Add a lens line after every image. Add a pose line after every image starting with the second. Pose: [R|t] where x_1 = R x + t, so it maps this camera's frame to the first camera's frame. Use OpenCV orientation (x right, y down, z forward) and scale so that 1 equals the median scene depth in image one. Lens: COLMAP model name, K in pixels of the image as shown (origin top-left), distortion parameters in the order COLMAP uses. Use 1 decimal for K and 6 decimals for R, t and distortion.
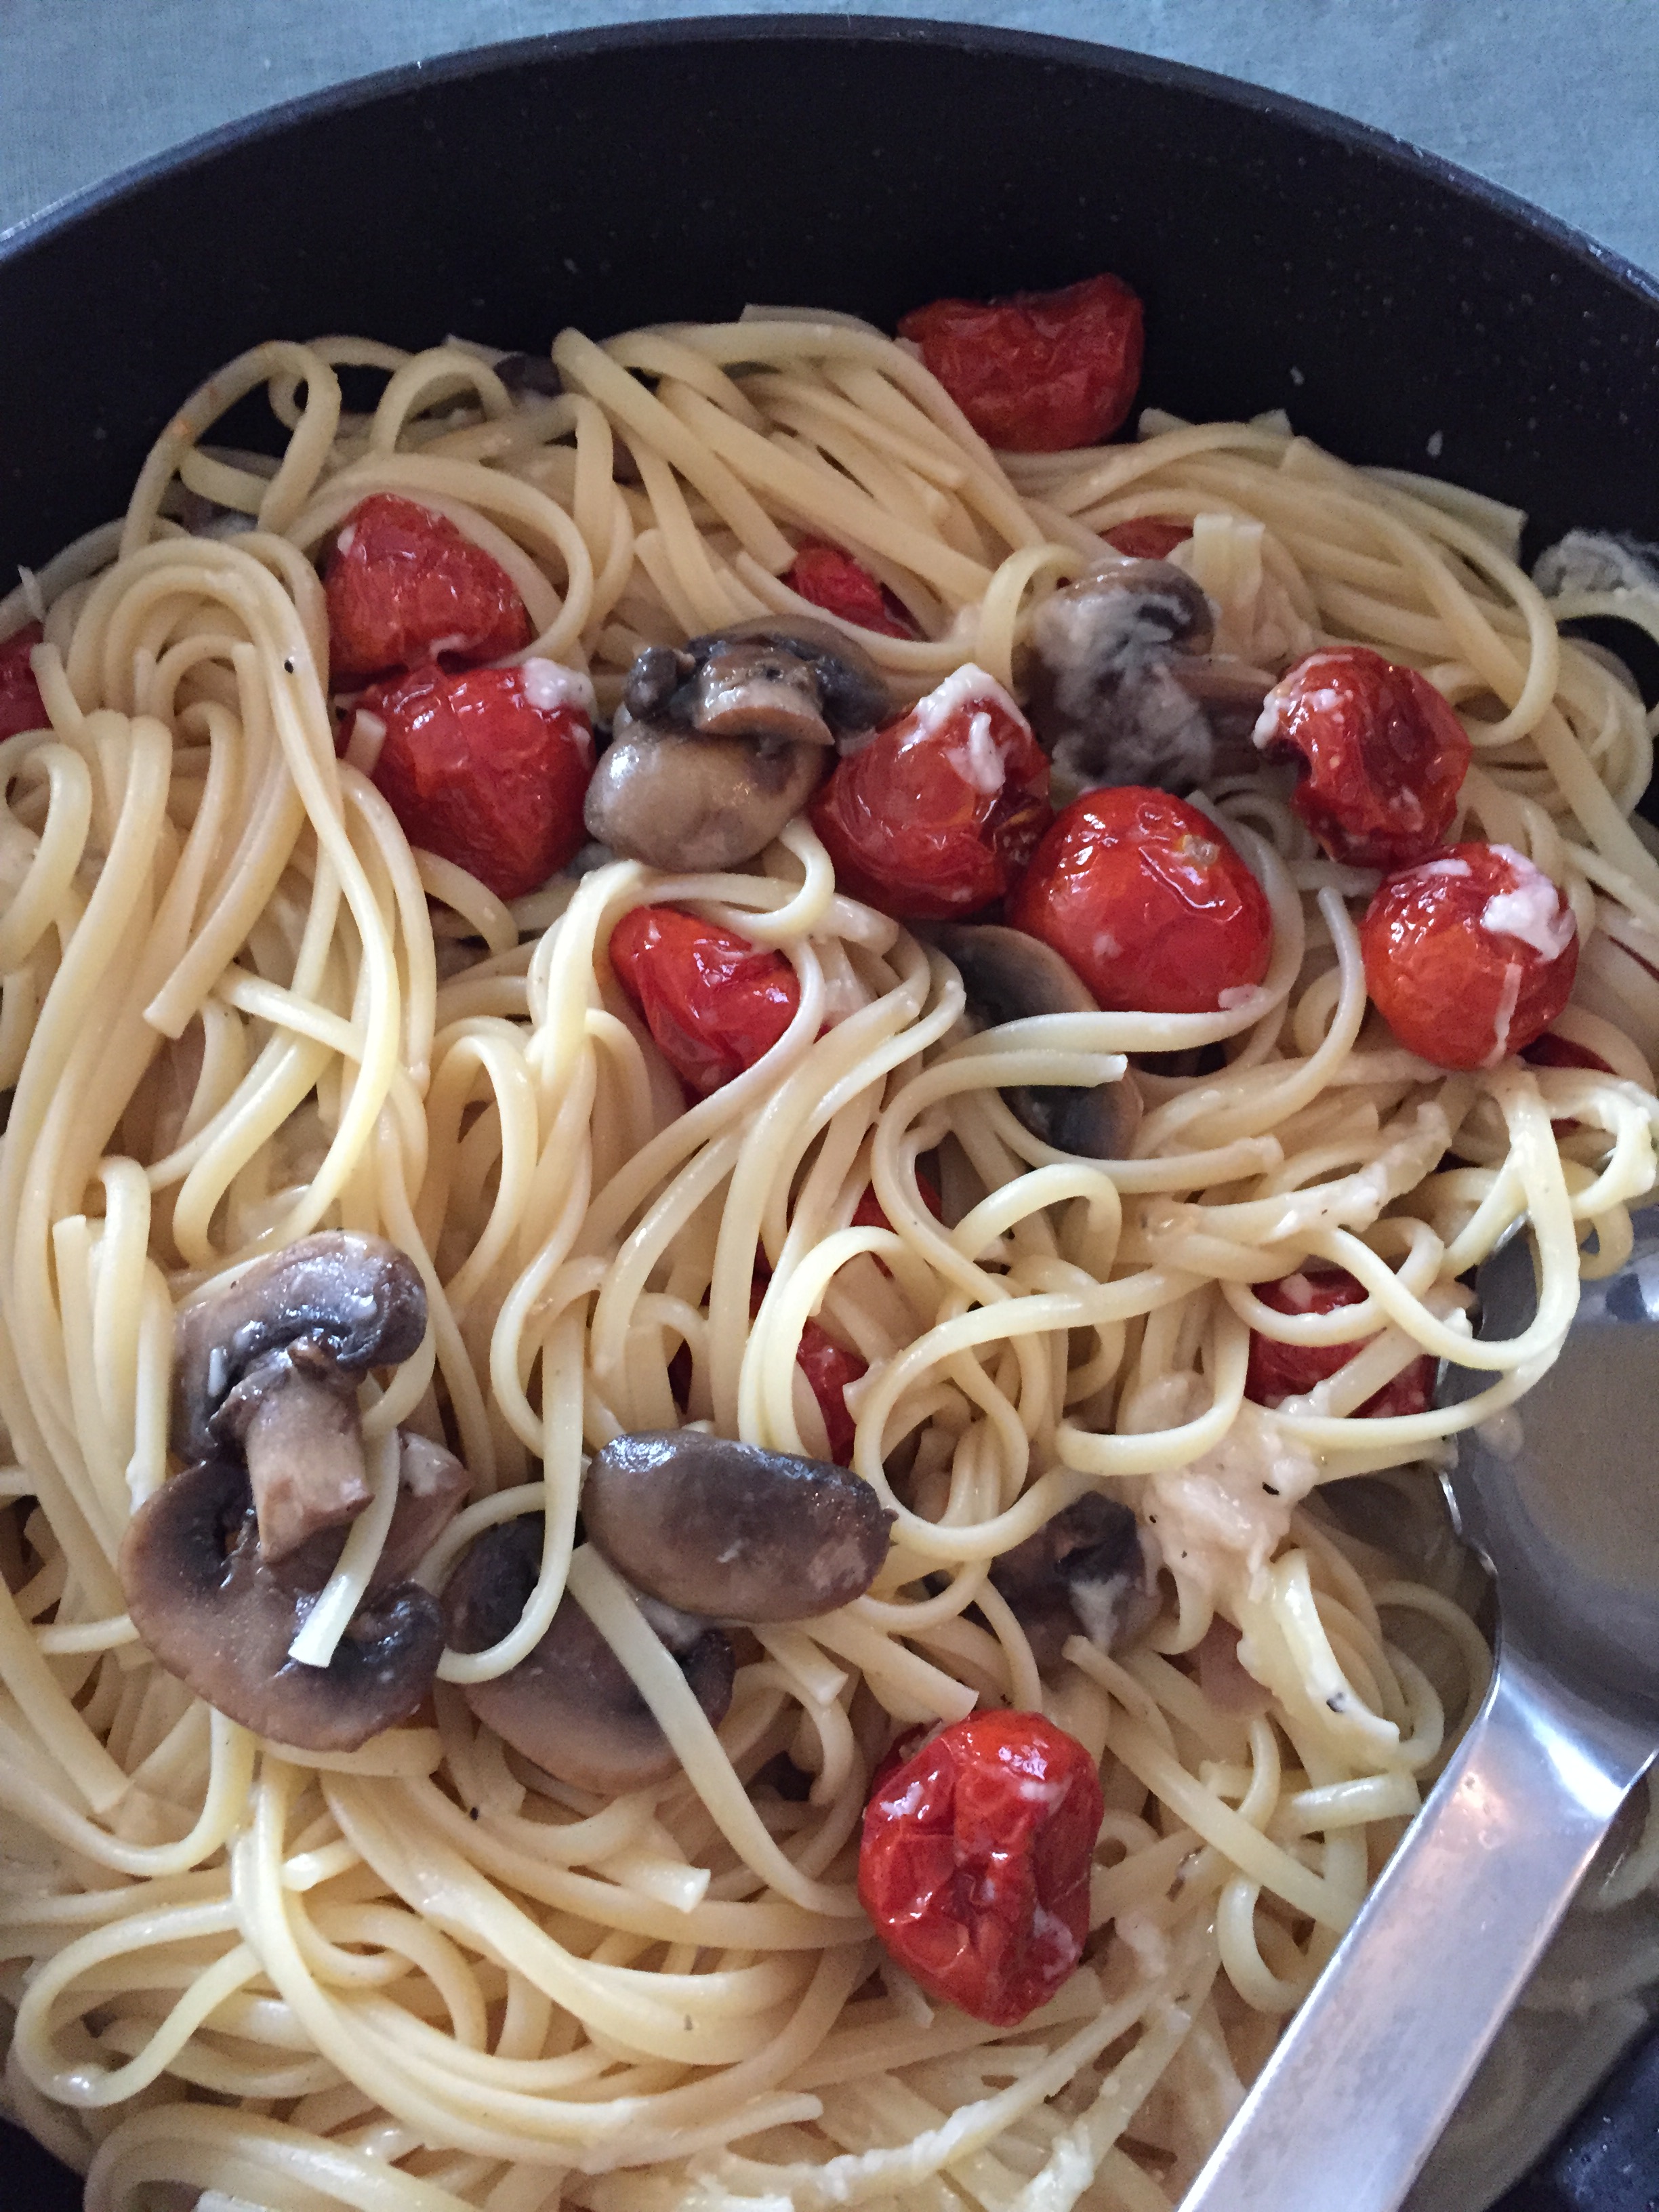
lens RADIAL K [[1955.2, 0, 829.5], [0, 1955.2, 1106.0], [0, 0, 1]] dist [0.098522, -0.202418]
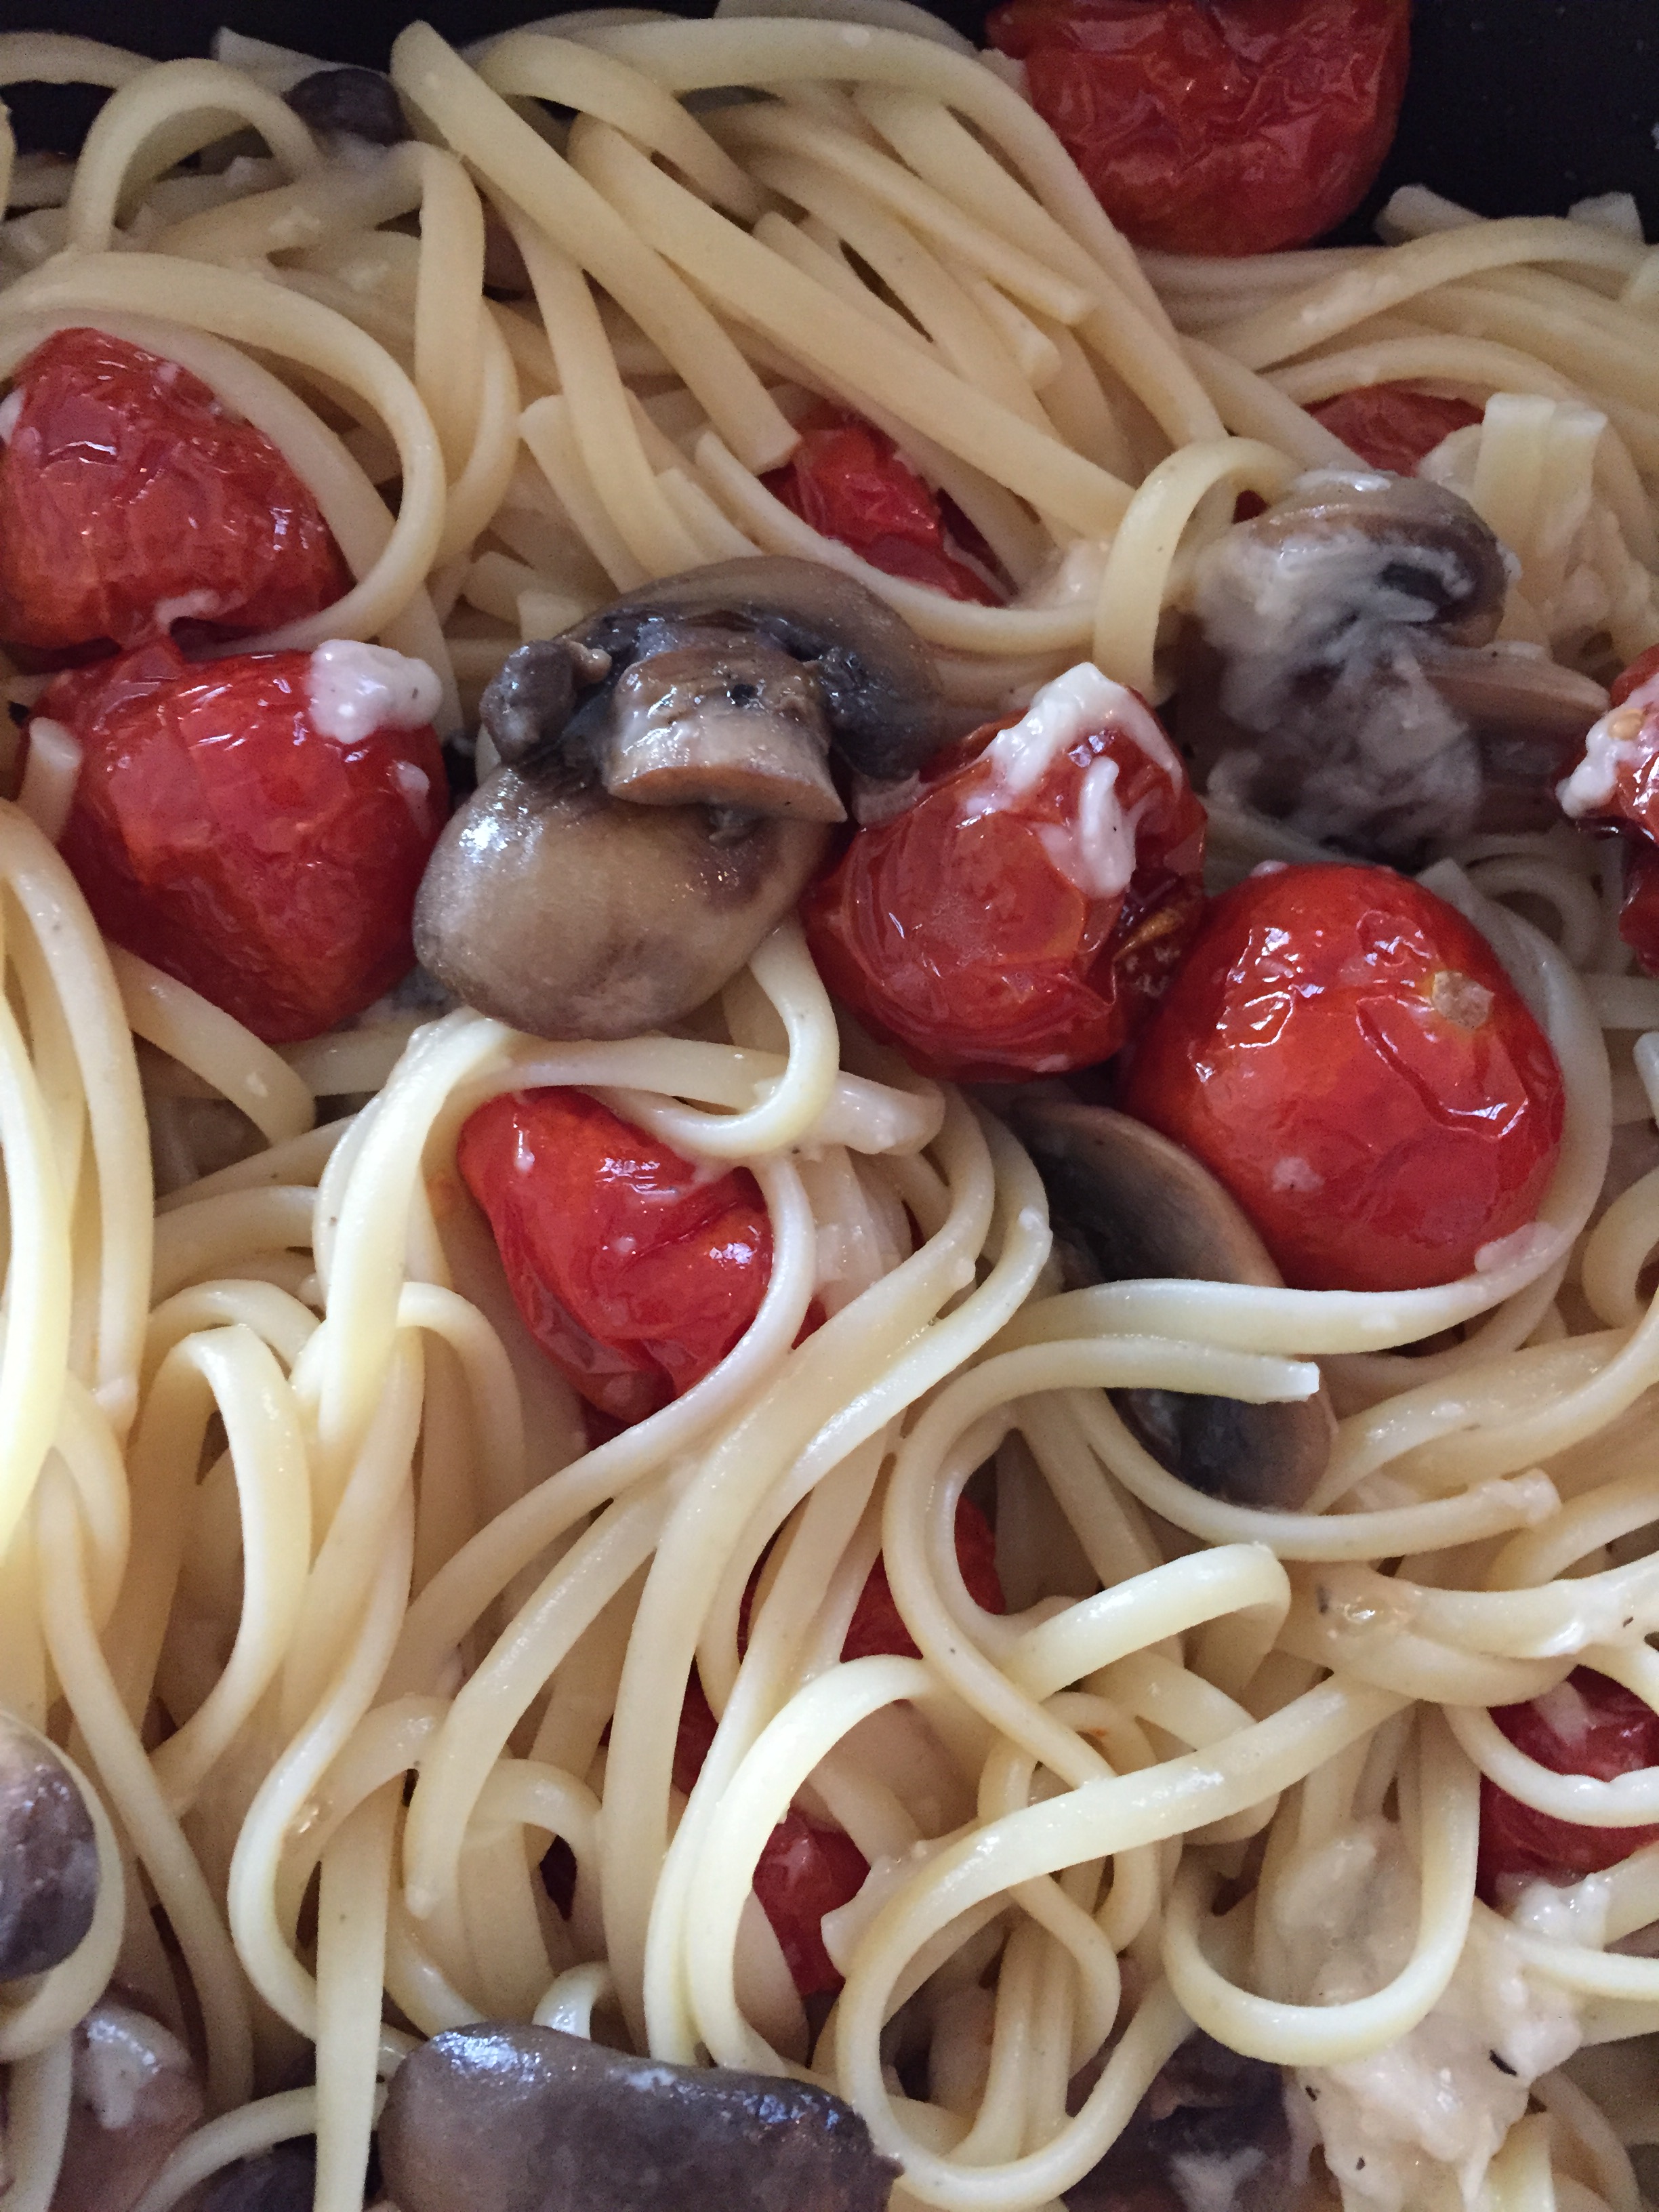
lens RADIAL K [[1955.2, 0, 829.5], [0, 1955.2, 1106.0], [0, 0, 1]] dist [0.098522, -0.202418]
pose [[0.999268, 0.034559, -0.016426, 0.009775], [-0.031444, 0.986267, 0.162140, -0.191459], [0.021804, -0.161504, 0.986631, 0.410231]]
